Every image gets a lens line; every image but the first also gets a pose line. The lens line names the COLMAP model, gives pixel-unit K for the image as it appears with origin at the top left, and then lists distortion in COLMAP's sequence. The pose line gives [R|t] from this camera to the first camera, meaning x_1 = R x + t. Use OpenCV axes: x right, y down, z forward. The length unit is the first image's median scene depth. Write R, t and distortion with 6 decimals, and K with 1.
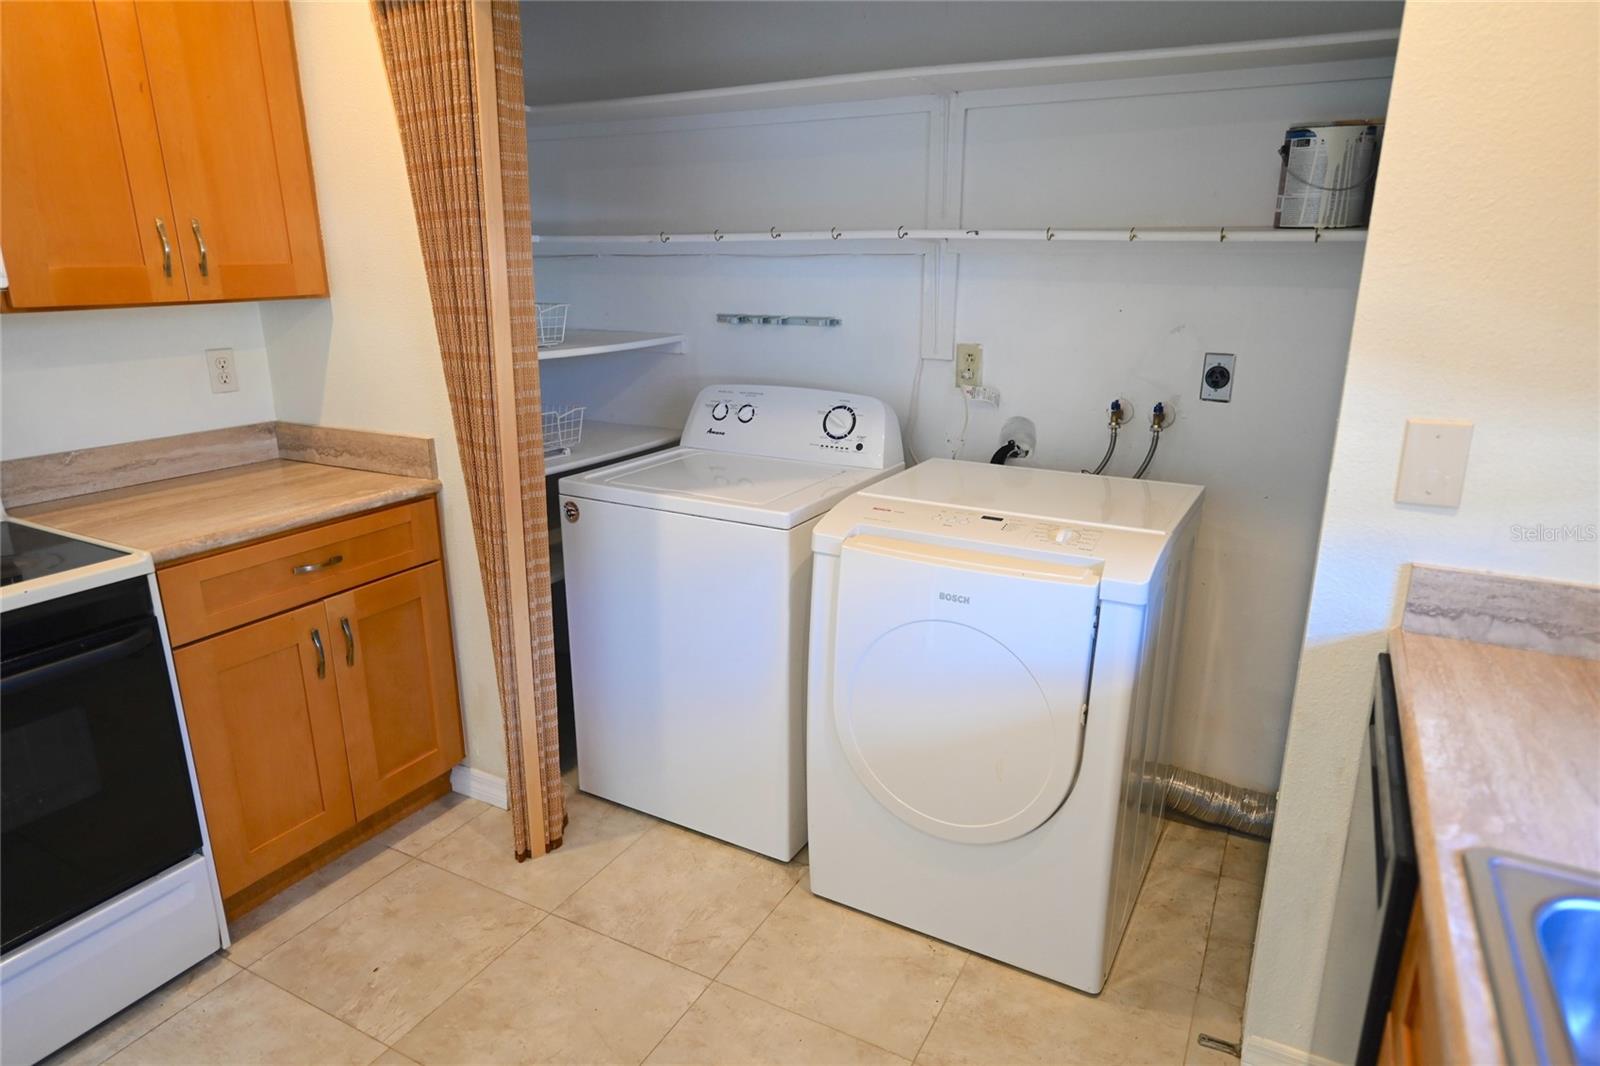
lens RADIAL K [[955.2, 0, 800.0], [0, 955.2, 533.0], [0, 0, 1]] dist [0.000953, 0.000069]
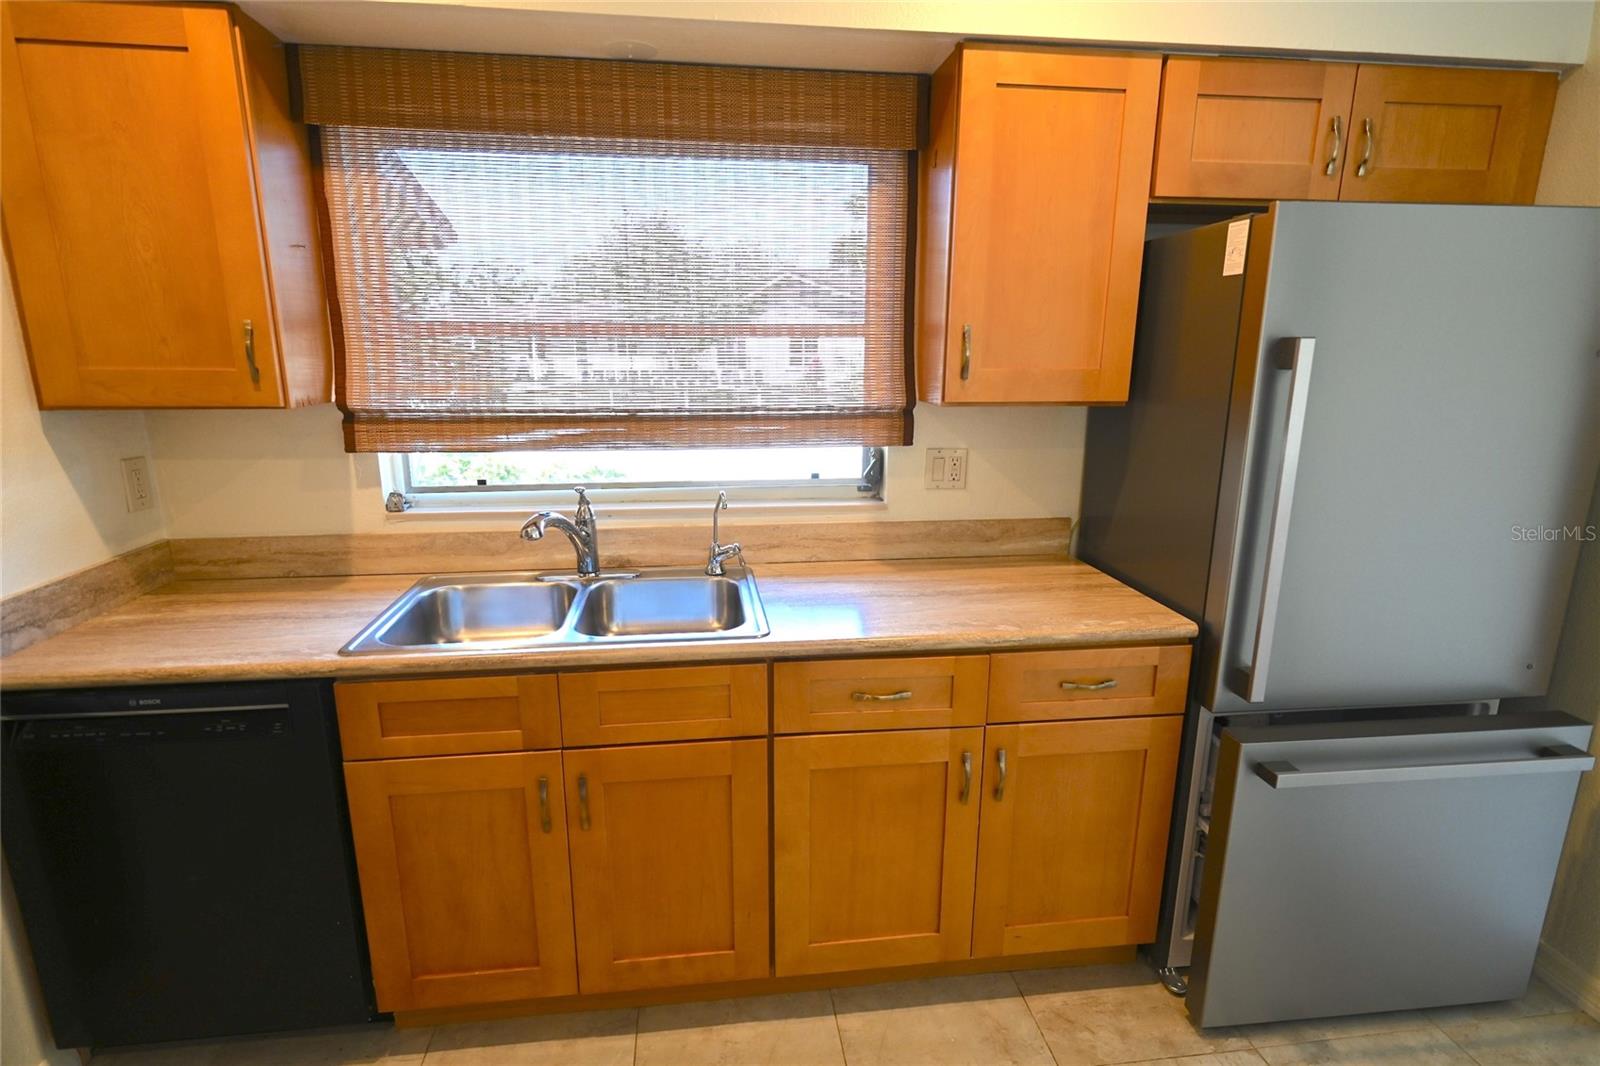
lens RADIAL K [[816.4, 0, 800.0], [0, 816.4, 533.0], [0, 0, 1]] dist [-0.002098, 0.000163]
pose [[-0.582730, -0.187101, 0.790834, -0.124022], [0.223842, 0.898539, 0.377522, -0.034755], [-0.781230, 0.397015, -0.481724, 0.104817]]
